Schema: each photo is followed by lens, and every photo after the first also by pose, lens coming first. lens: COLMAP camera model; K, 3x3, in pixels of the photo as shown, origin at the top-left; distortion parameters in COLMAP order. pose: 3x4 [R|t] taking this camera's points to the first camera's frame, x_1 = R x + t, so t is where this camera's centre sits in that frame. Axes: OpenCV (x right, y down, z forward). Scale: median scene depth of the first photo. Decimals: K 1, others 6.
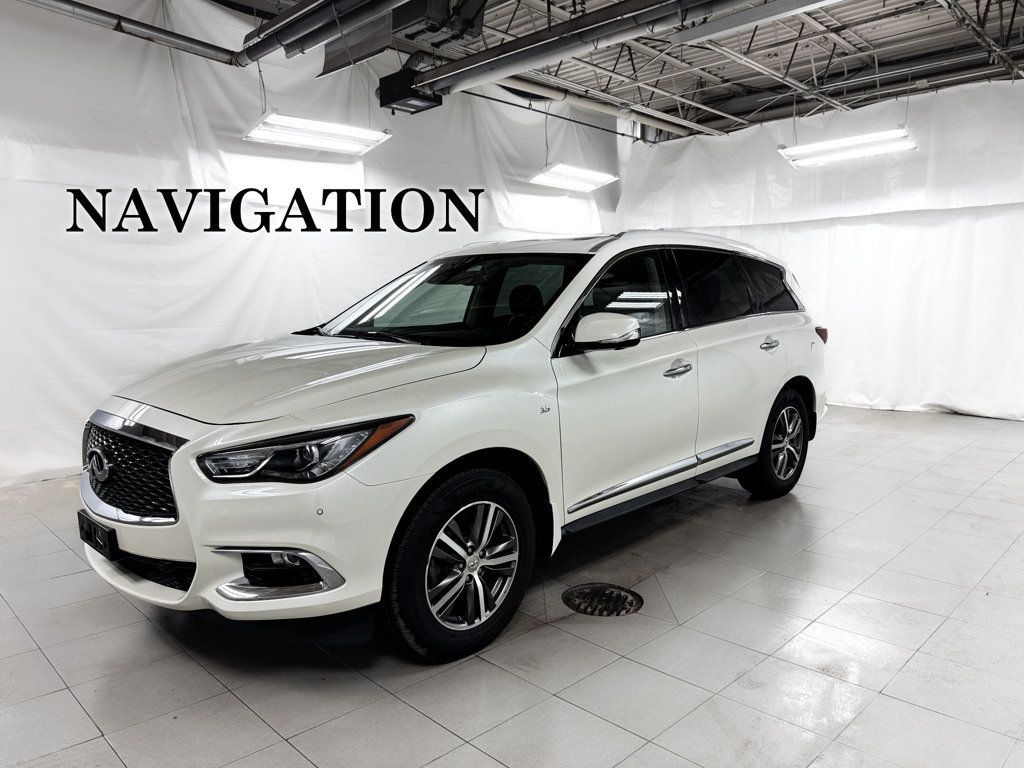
lens RADIAL K [[735.9, 0, 509.4], [0, 735.9, 385.6], [0, 0, 1]] dist [0.033041, -0.047535]
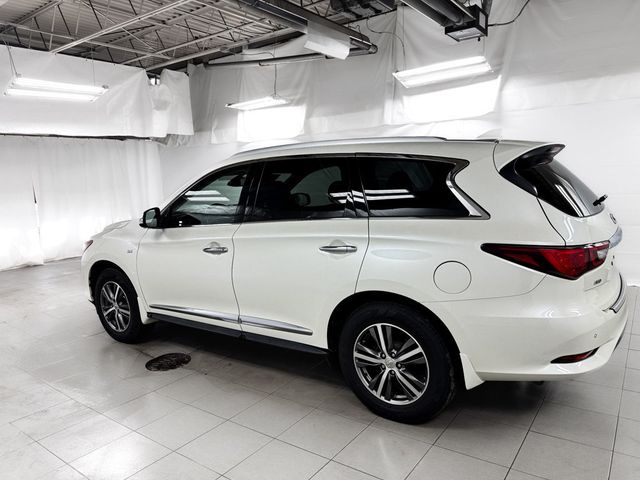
lens RADIAL K [[459.9, 0, 318.4], [0, 459.9, 241.0], [0, 0, 1]] dist [0.033041, -0.047535]
pose [[0.143853, 0.142076, -0.979347, 0.849637], [-0.079472, 0.988102, 0.131673, -0.128787], [0.986403, 0.058889, 0.153433, 0.785246]]
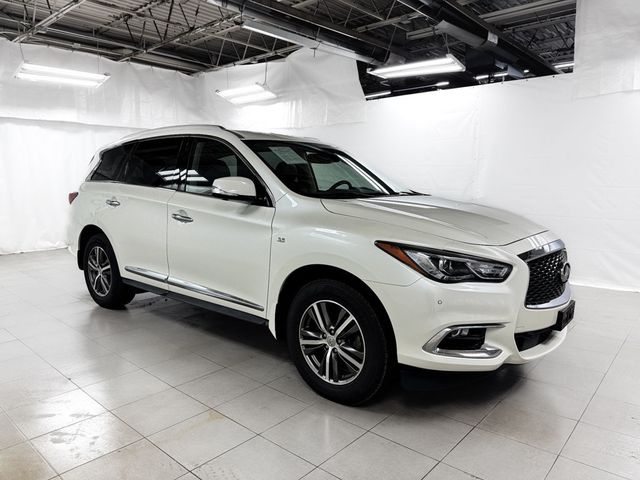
lens RADIAL K [[459.9, 0, 318.4], [0, 459.9, 241.0], [0, 0, 1]] dist [0.033041, -0.047535]
pose [[-0.062511, -0.126444, 0.990002, -0.787643], [0.115578, 0.984351, 0.133020, -0.080577], [-0.991329, 0.122738, -0.046919, 0.822778]]
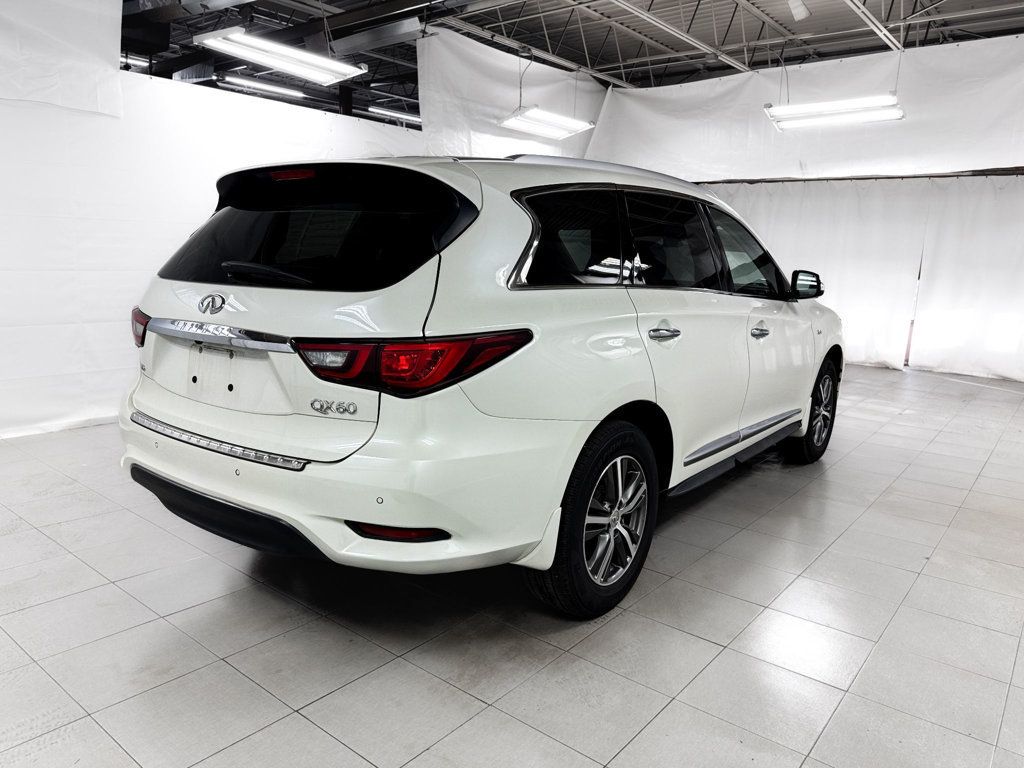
lens RADIAL K [[726.6, 0, 512.0], [0, 726.6, 384.0], [0, 0, 1]] dist [0.008091, -0.003571]
pose [[-0.993795, -0.004369, -0.111141, 0.232523], [-0.037148, 0.954886, 0.294639, -0.202801], [0.104840, 0.296940, -0.949123, 1.667585]]
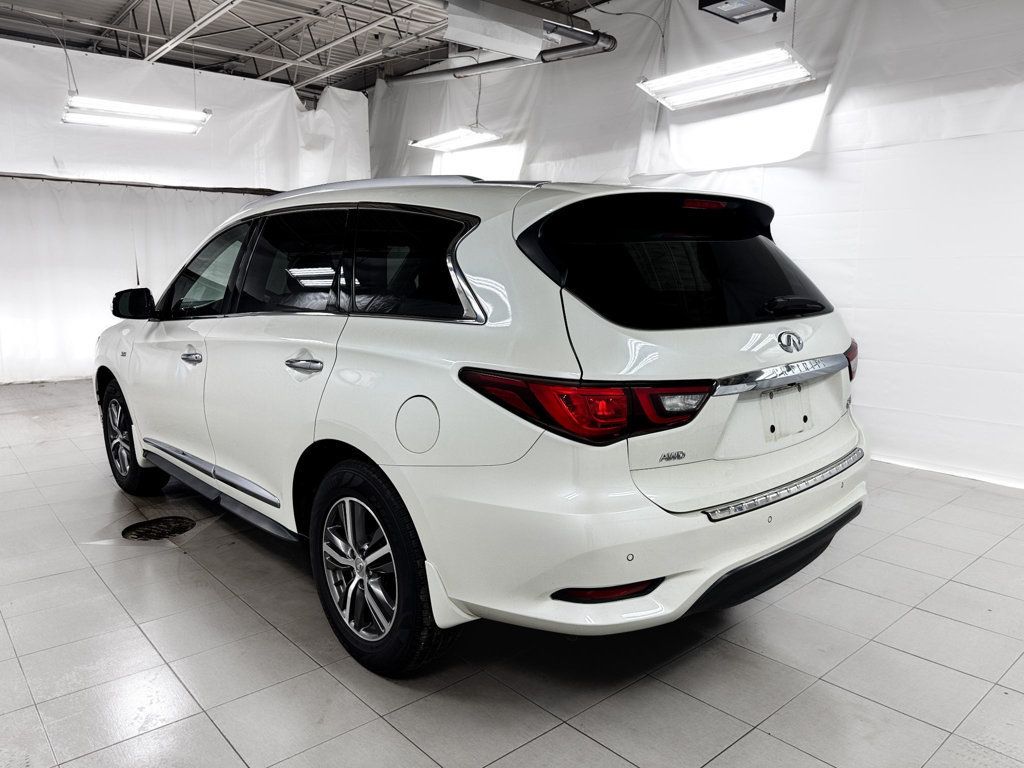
lens RADIAL K [[735.9, 0, 509.4], [0, 735.9, 385.6], [0, 0, 1]] dist [0.033041, -0.047535]
pose [[-0.077621, 0.161451, -0.983823, 0.817807], [-0.119138, 0.978228, 0.169932, -0.140116], [0.989839, 0.130401, -0.056696, 1.069041]]
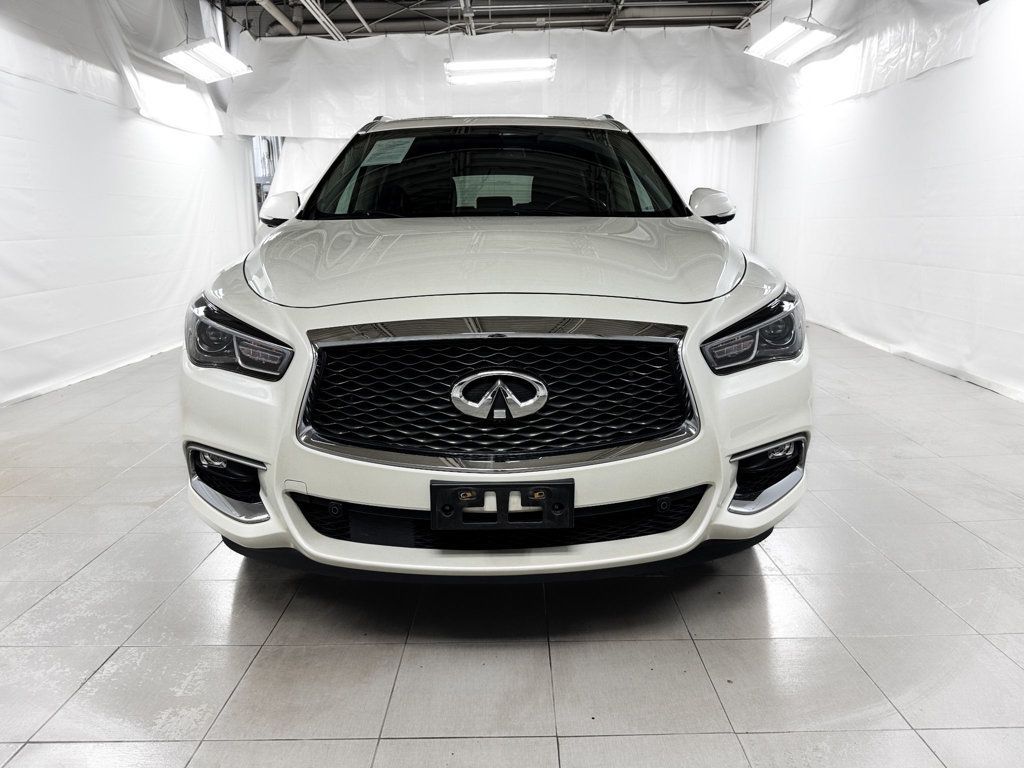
lens RADIAL K [[719.9, 0, 508.7], [0, 719.9, 387.4], [0, 0, 1]] dist [0.041155, -0.047260]
pose [[0.711137, -0.158222, 0.685018, -0.504788], [0.096222, 0.987082, 0.128100, 0.012561], [-0.696437, -0.025183, 0.717176, 0.292717]]
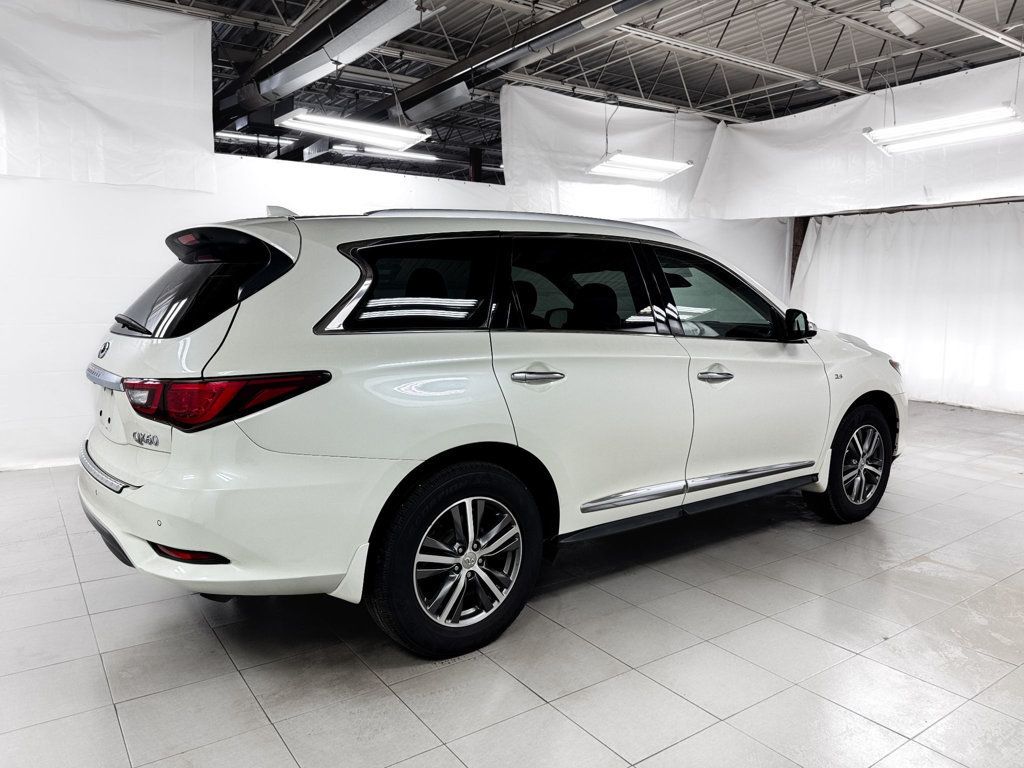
lens RADIAL K [[719.9, 0, 508.7], [0, 719.9, 387.4], [0, 0, 1]] dist [0.041155, -0.047260]
pose [[-0.984623, -0.018994, 0.173658, -0.020068], [0.024224, 0.969623, 0.243400, -0.206289], [-0.173005, 0.243864, -0.954253, 1.670406]]
